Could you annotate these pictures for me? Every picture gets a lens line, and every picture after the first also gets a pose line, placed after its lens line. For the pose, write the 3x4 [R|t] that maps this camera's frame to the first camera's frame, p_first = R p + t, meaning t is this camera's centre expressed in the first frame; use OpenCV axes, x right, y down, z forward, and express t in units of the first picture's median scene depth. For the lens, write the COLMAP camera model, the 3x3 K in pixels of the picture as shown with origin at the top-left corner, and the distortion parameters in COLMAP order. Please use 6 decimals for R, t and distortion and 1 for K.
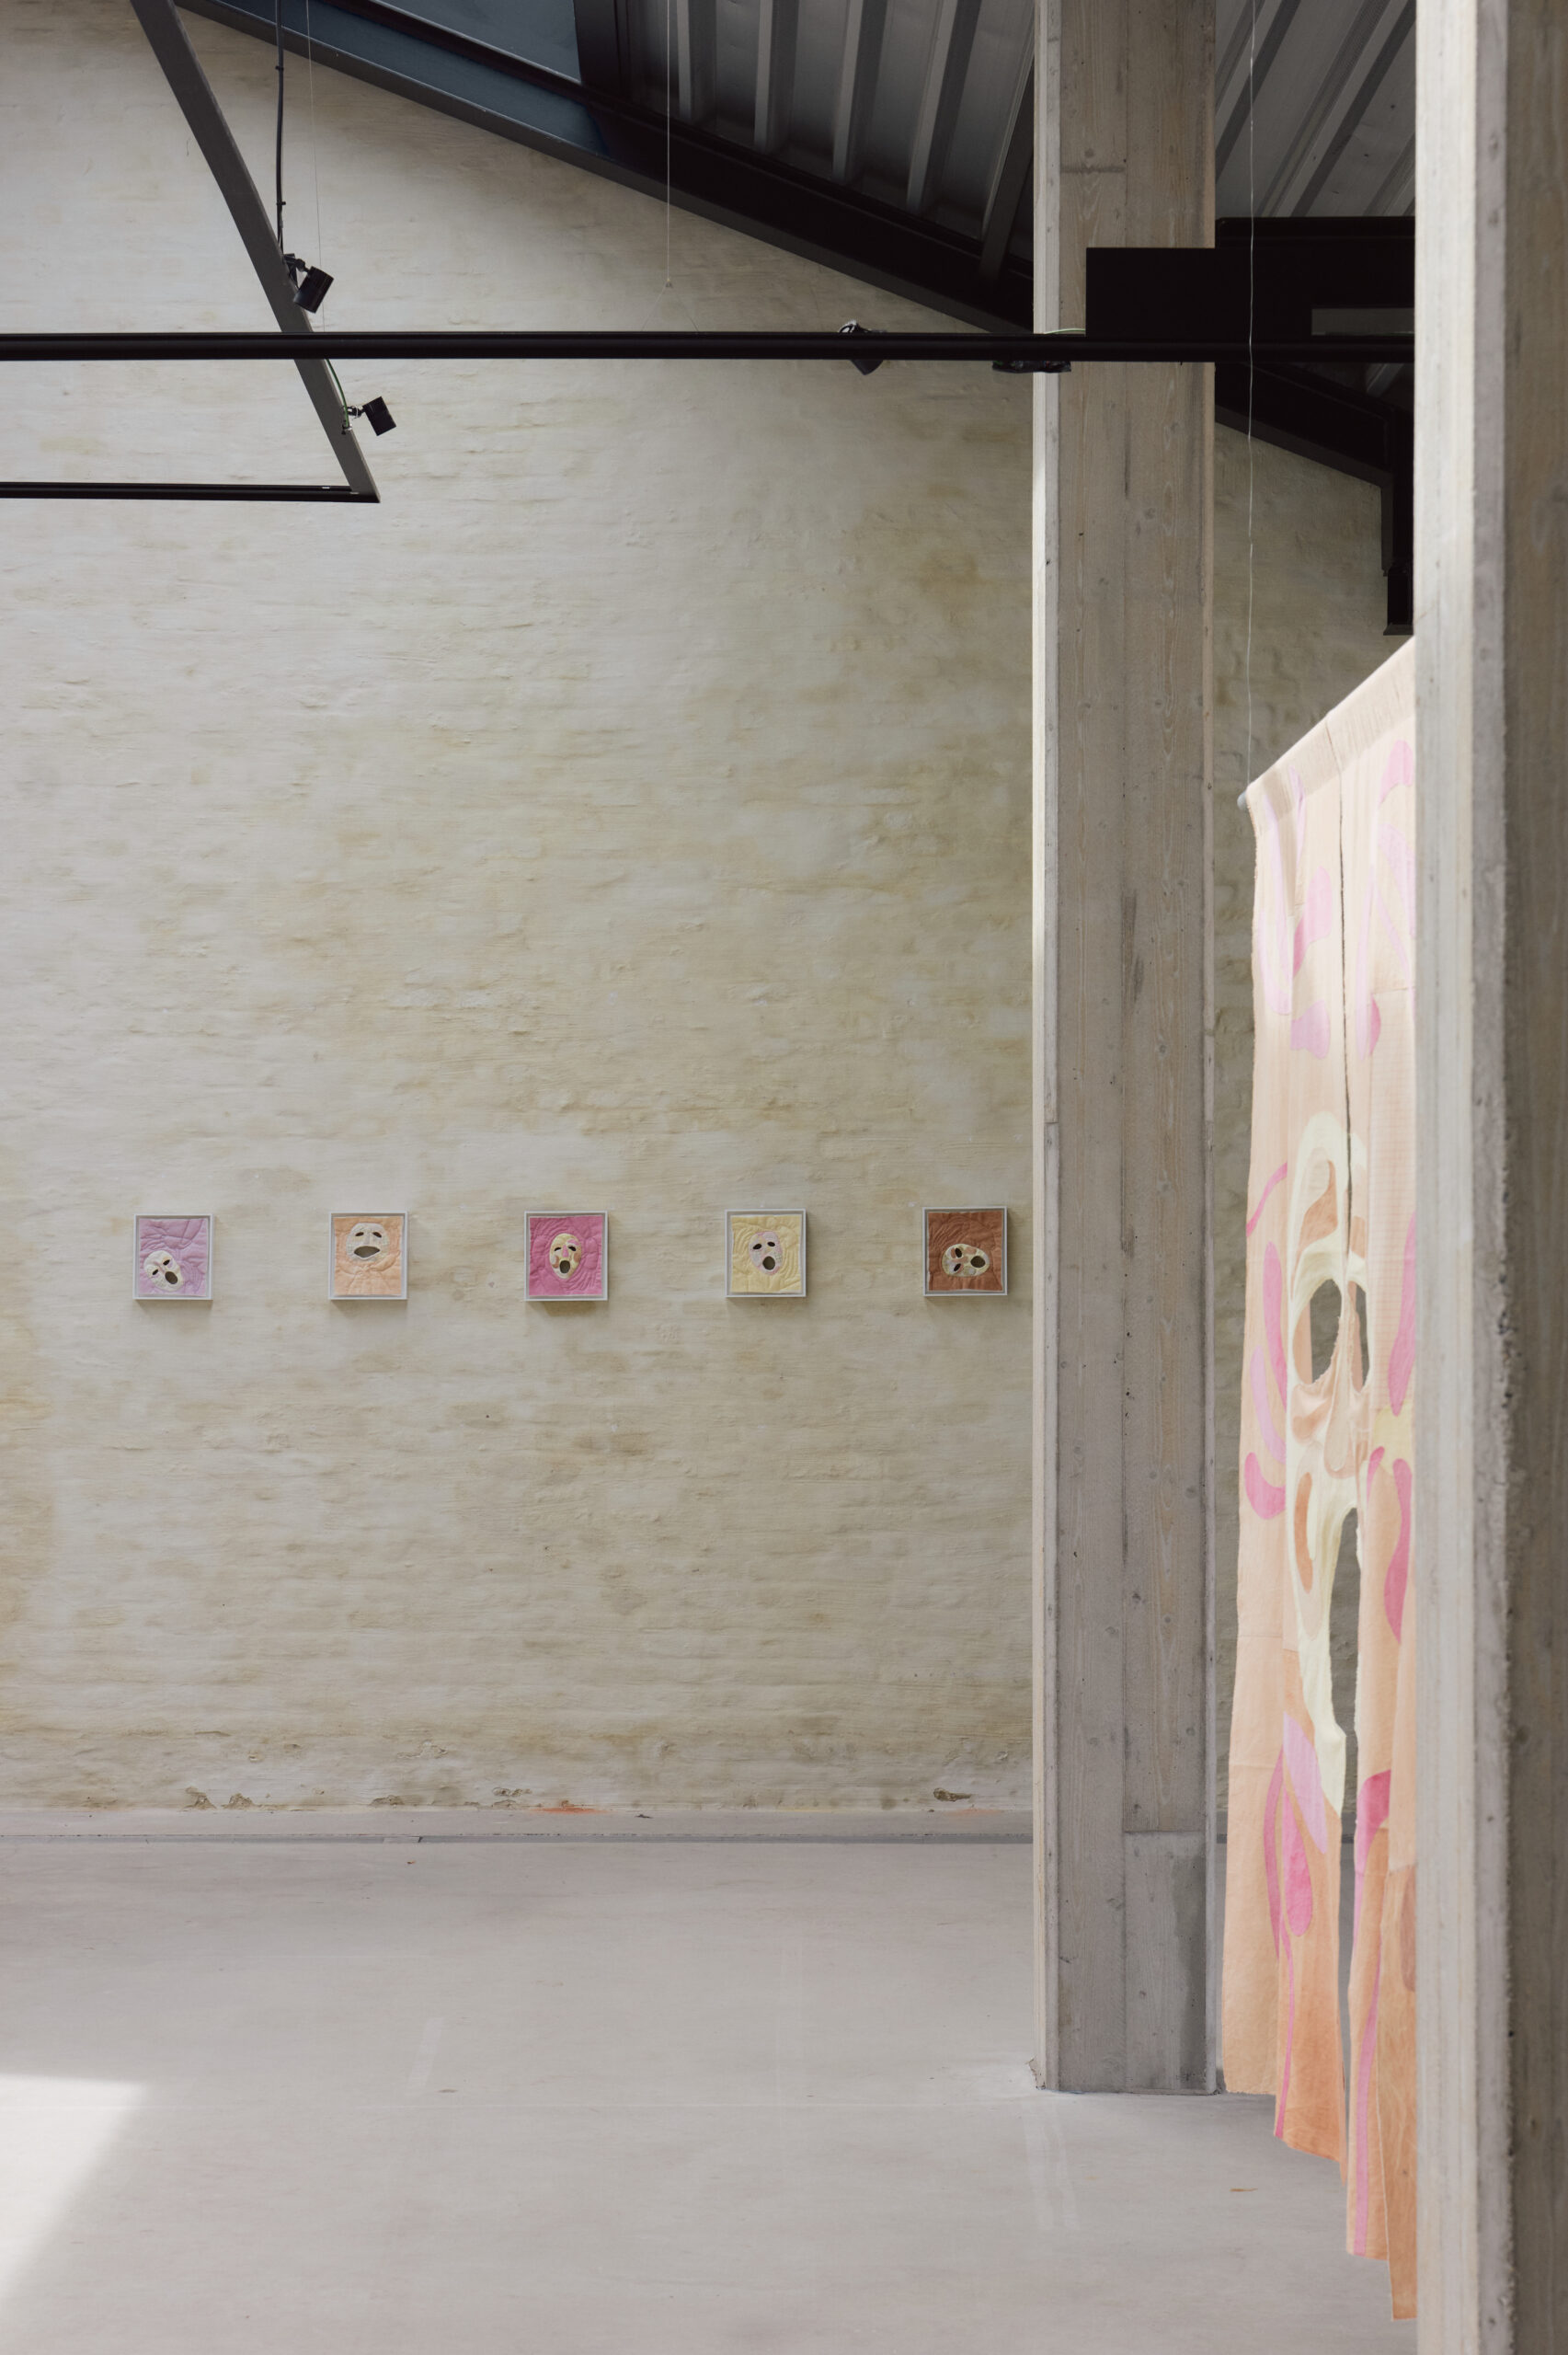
lens RADIAL K [[4018.0, 0, 781.6], [0, 4018.0, 1174.5], [0, 0, 1]] dist [0.070755, 0.000000]
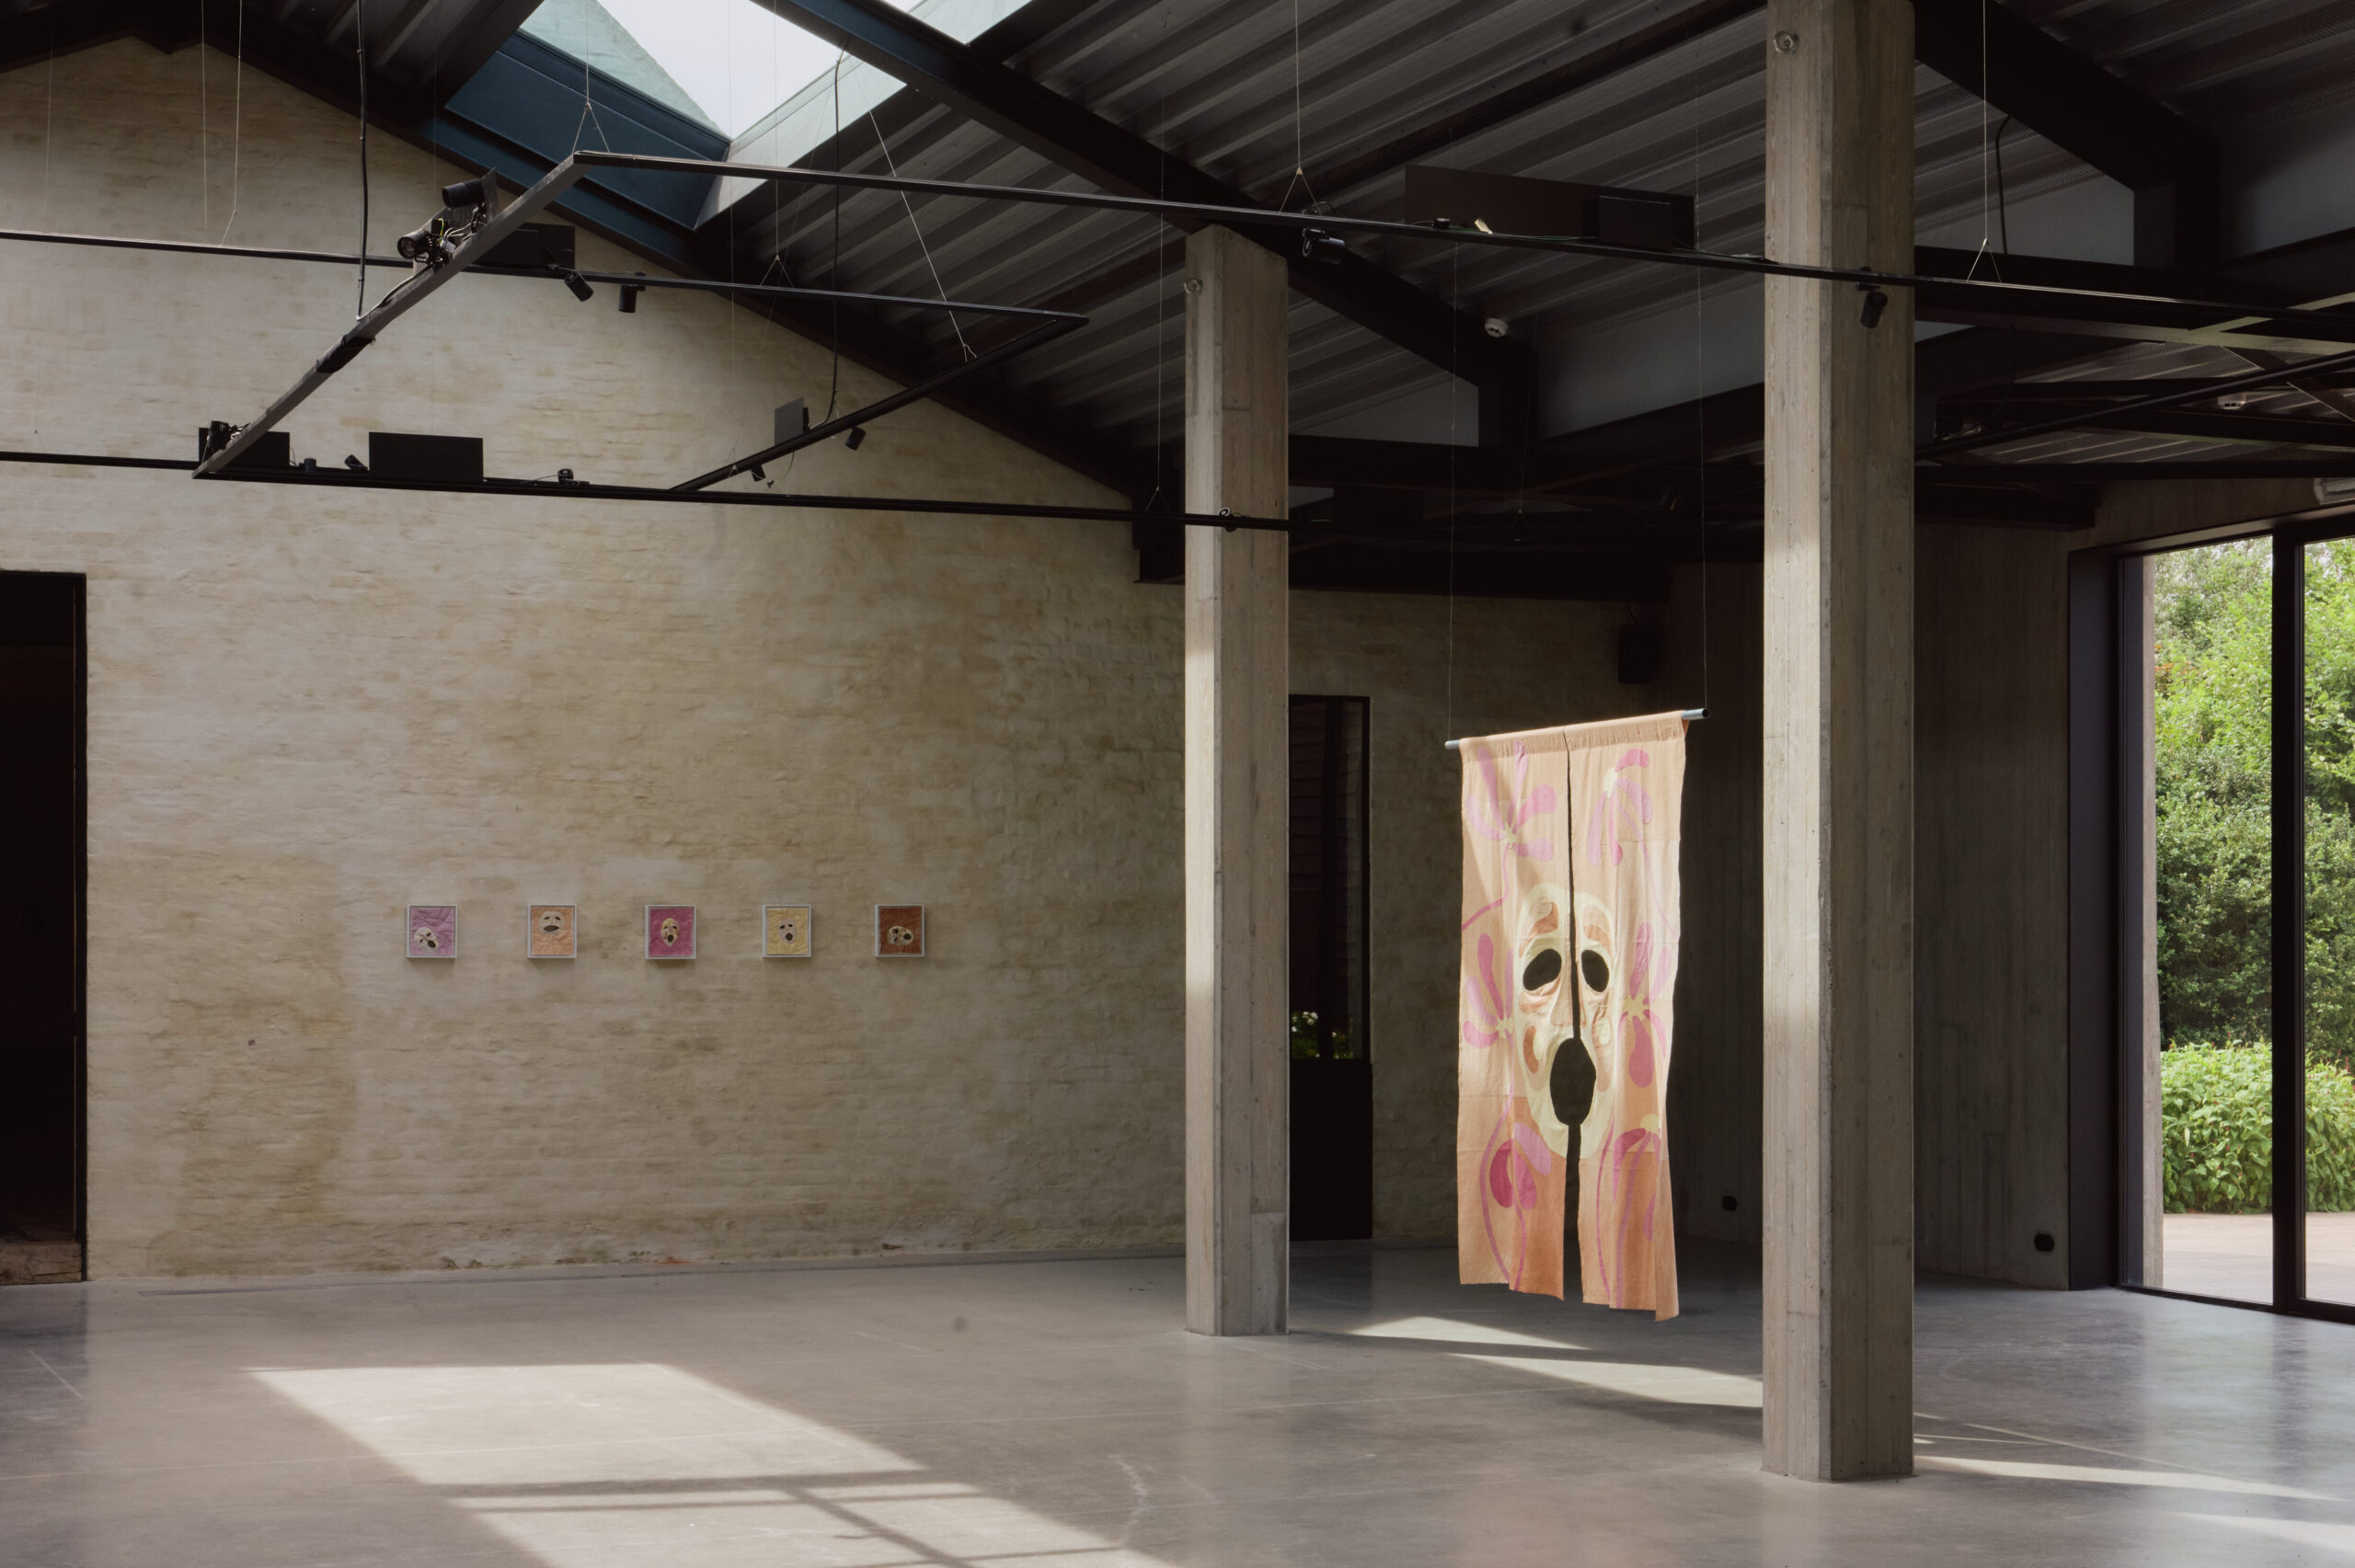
lens RADIAL K [[3679.5, 0, 1203.1], [0, 3679.5, 951.1], [0, 0, 1]] dist [0.046663, 0.000000]
pose [[0.912193, 0.002794, 0.409751, -0.476709], [-0.014139, 0.999596, 0.024659, -0.012535], [-0.409517, -0.028287, 0.911864, -0.480909]]
